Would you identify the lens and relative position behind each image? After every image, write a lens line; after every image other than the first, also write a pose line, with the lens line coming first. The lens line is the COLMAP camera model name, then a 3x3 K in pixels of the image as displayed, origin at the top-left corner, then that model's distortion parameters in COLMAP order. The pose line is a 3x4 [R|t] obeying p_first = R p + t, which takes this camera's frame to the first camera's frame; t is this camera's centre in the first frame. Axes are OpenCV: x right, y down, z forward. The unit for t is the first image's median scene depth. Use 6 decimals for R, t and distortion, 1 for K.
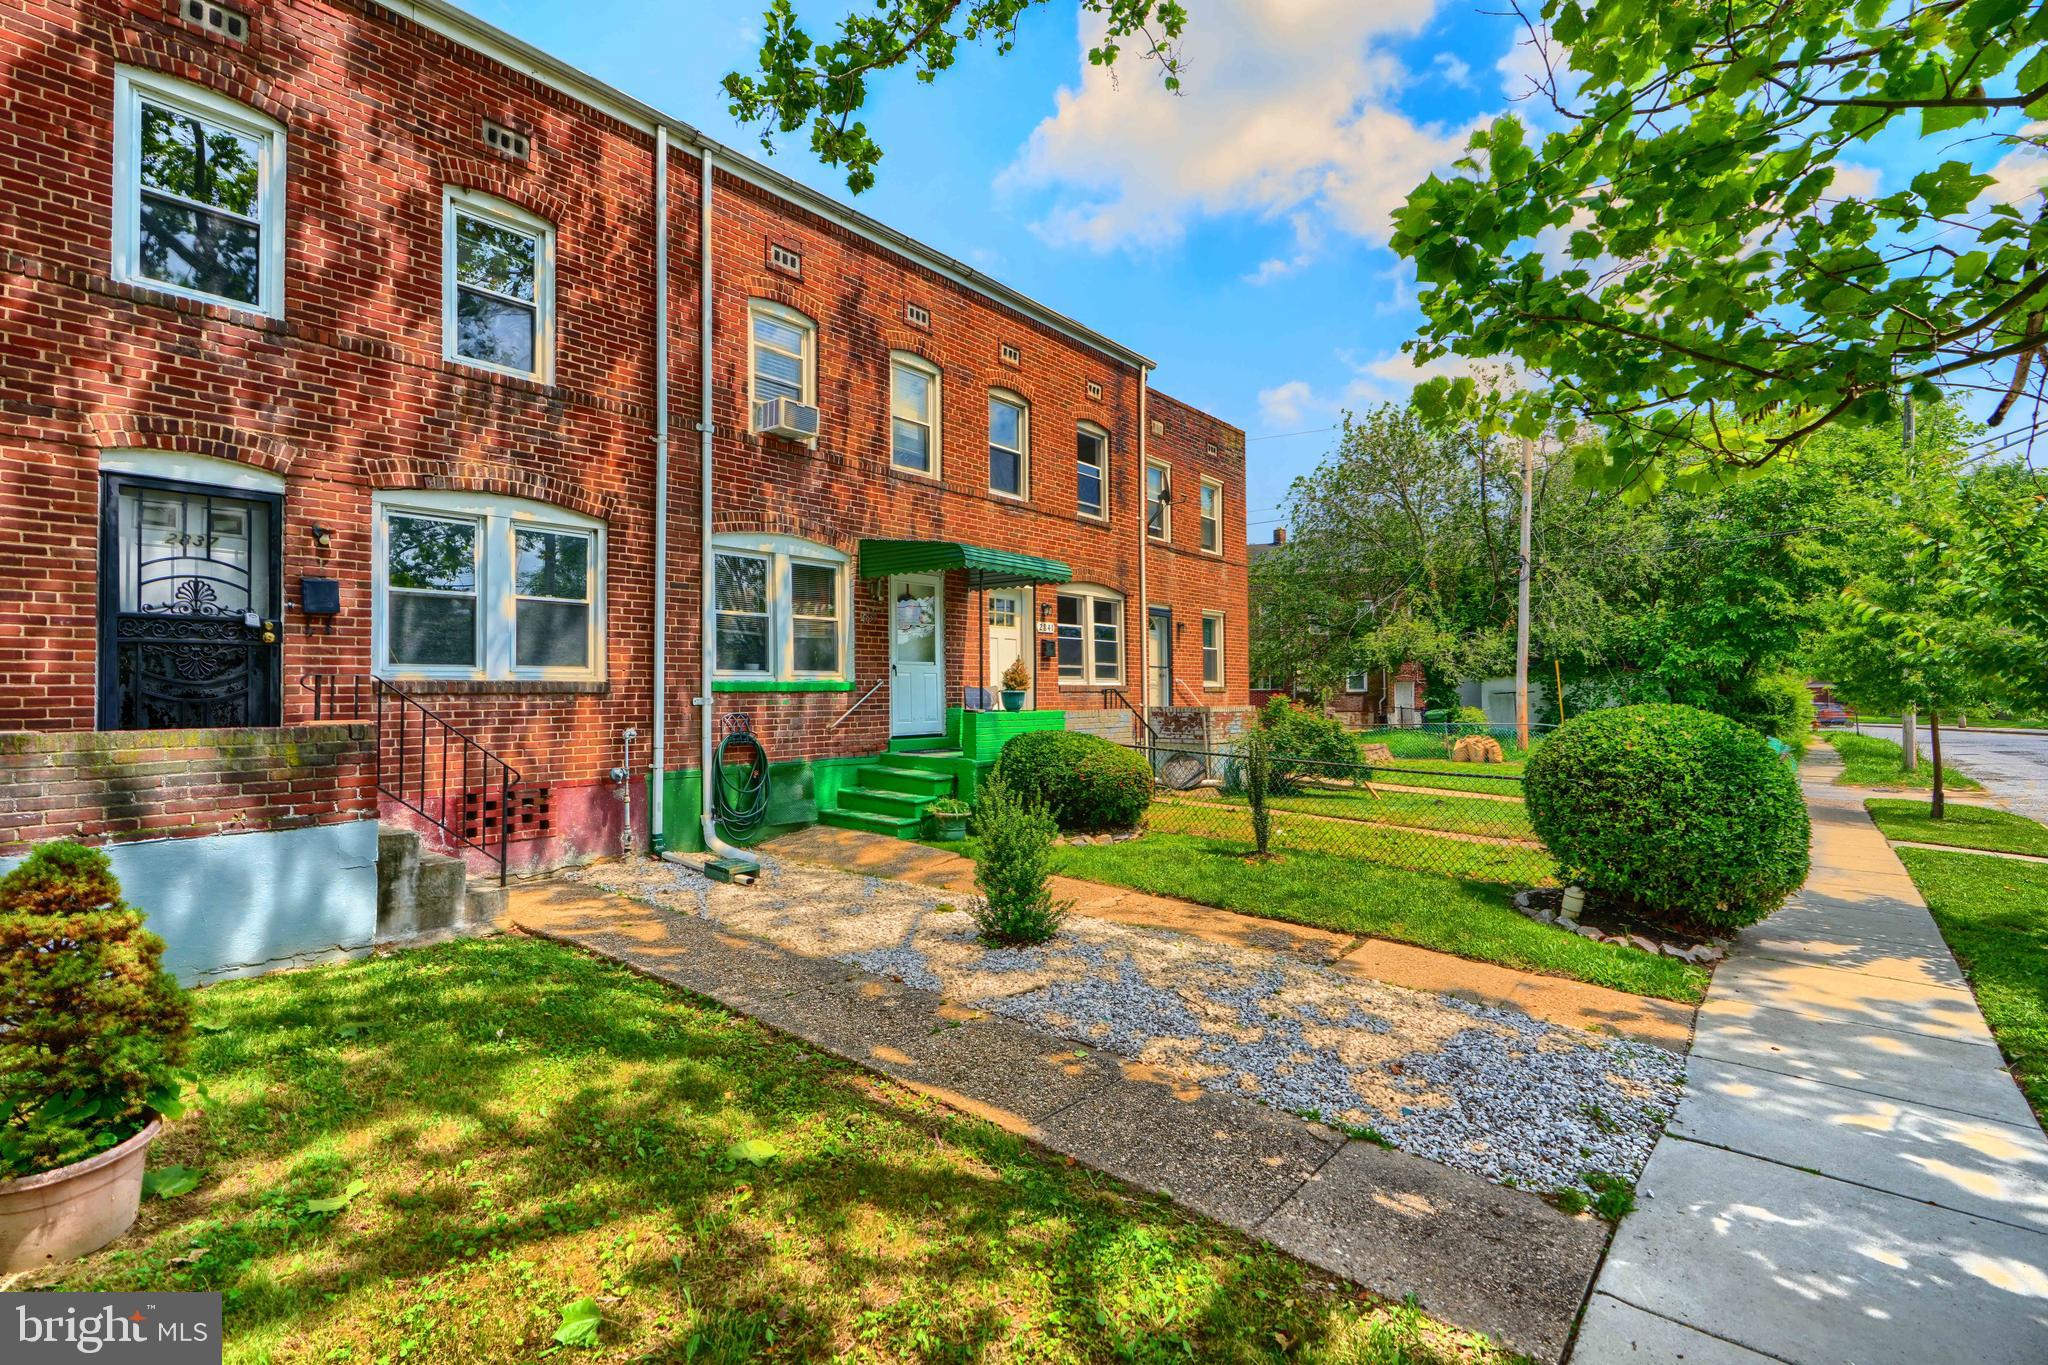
lens RADIAL K [[925.1, 0, 1016.0], [0, 925.1, 679.6], [0, 0, 1]] dist [-0.001115, 0.000857]
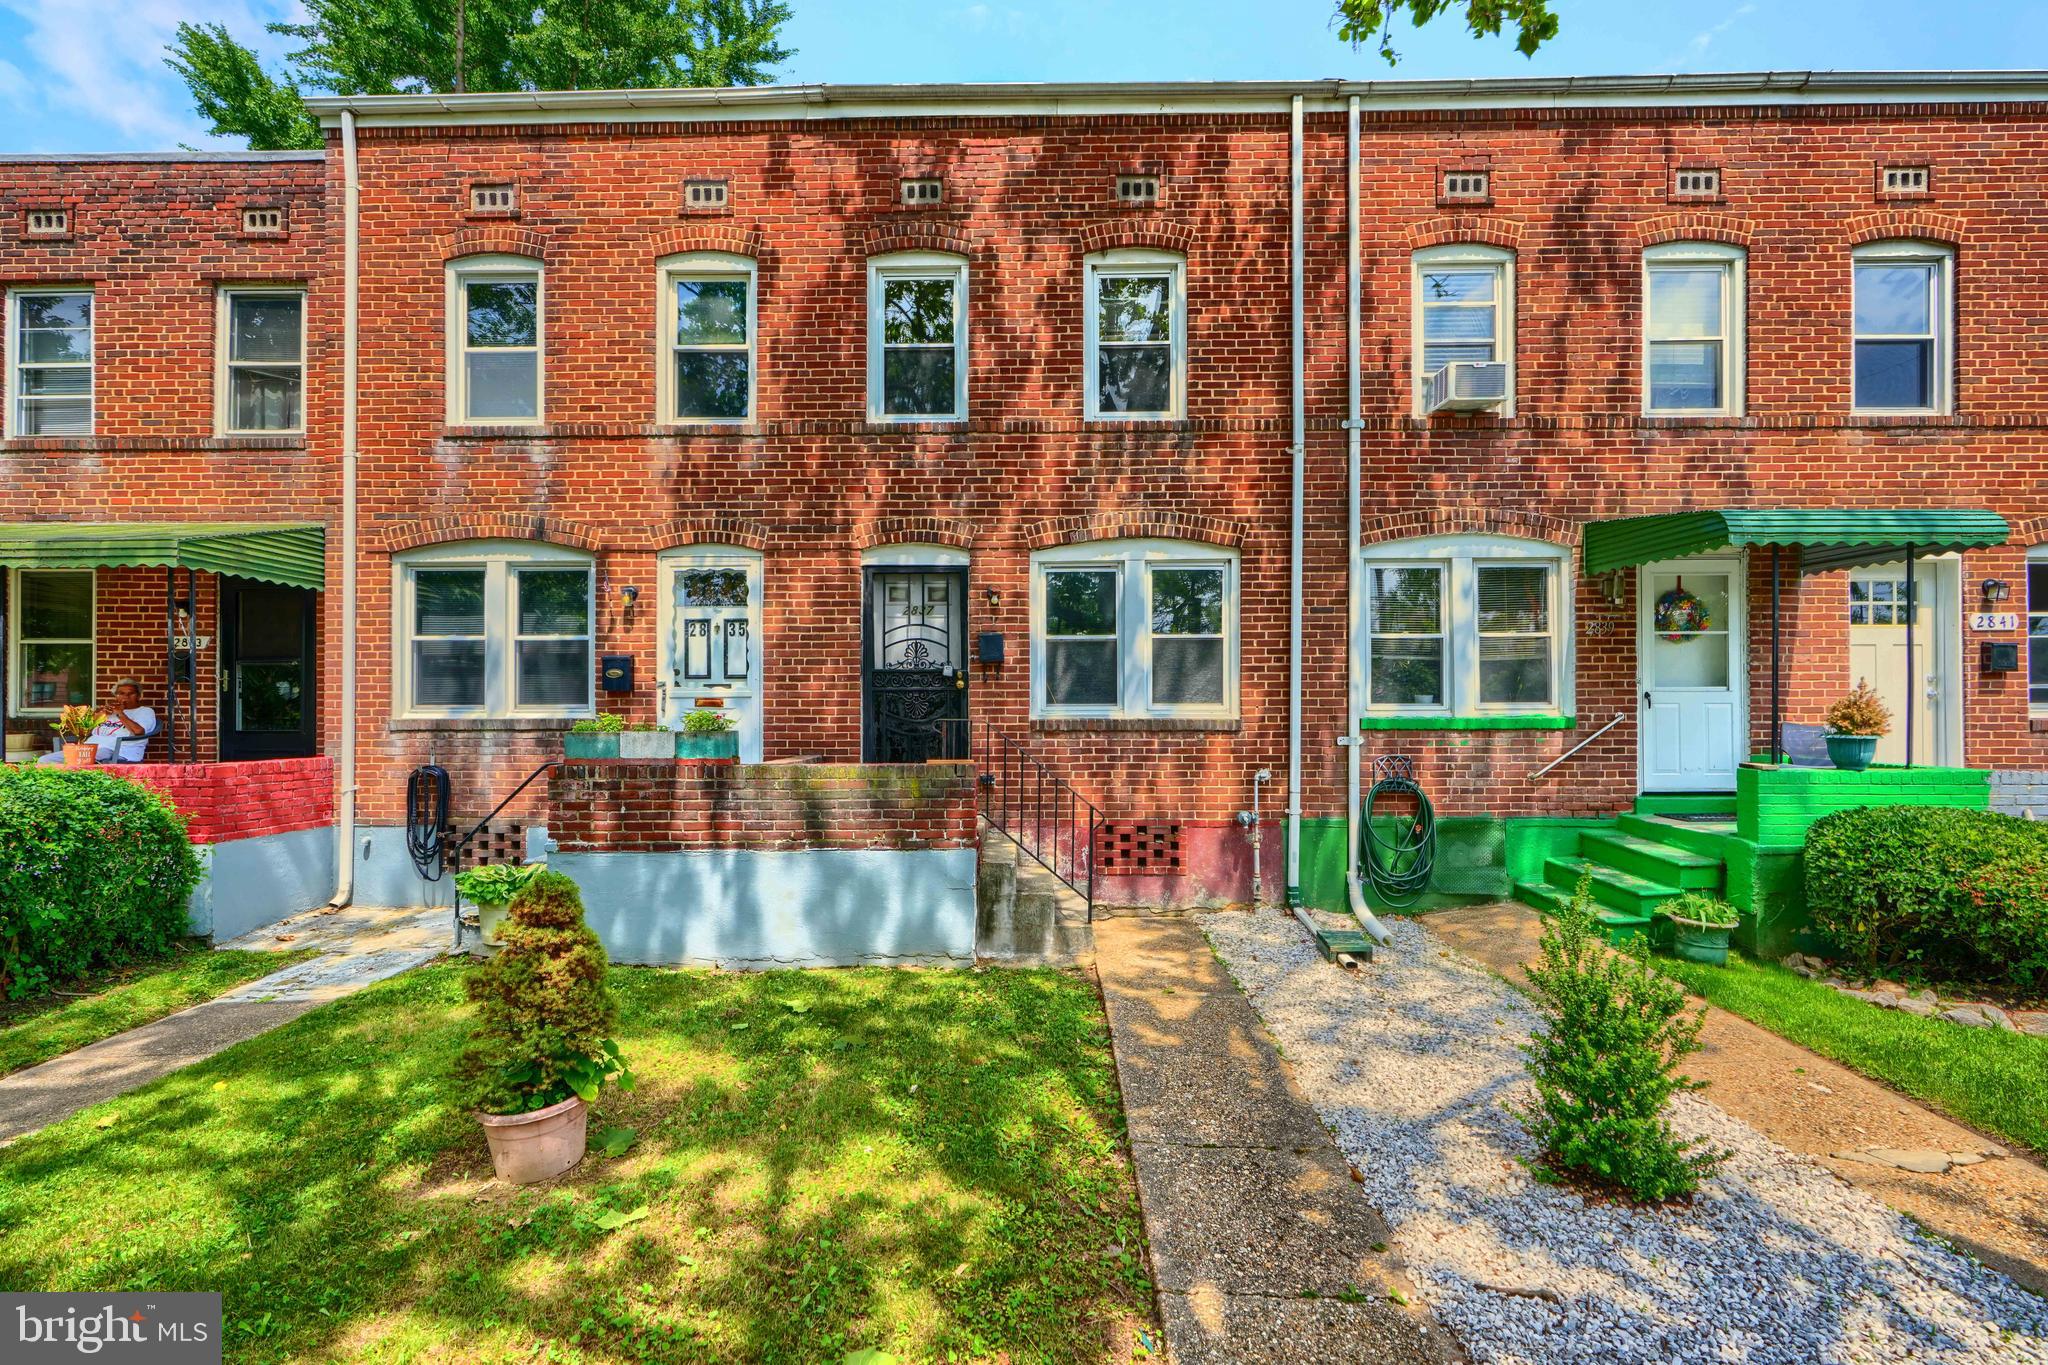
lens RADIAL K [[925.1, 0, 1032.8], [0, 925.1, 709.6], [0, 0, 1]] dist [-0.001115, 0.000857]
pose [[0.633089, 0.007979, -0.774038, 0.167383], [0.010465, 0.999767, 0.018865, -0.029107], [0.774008, -0.020044, 0.632858, 0.251024]]
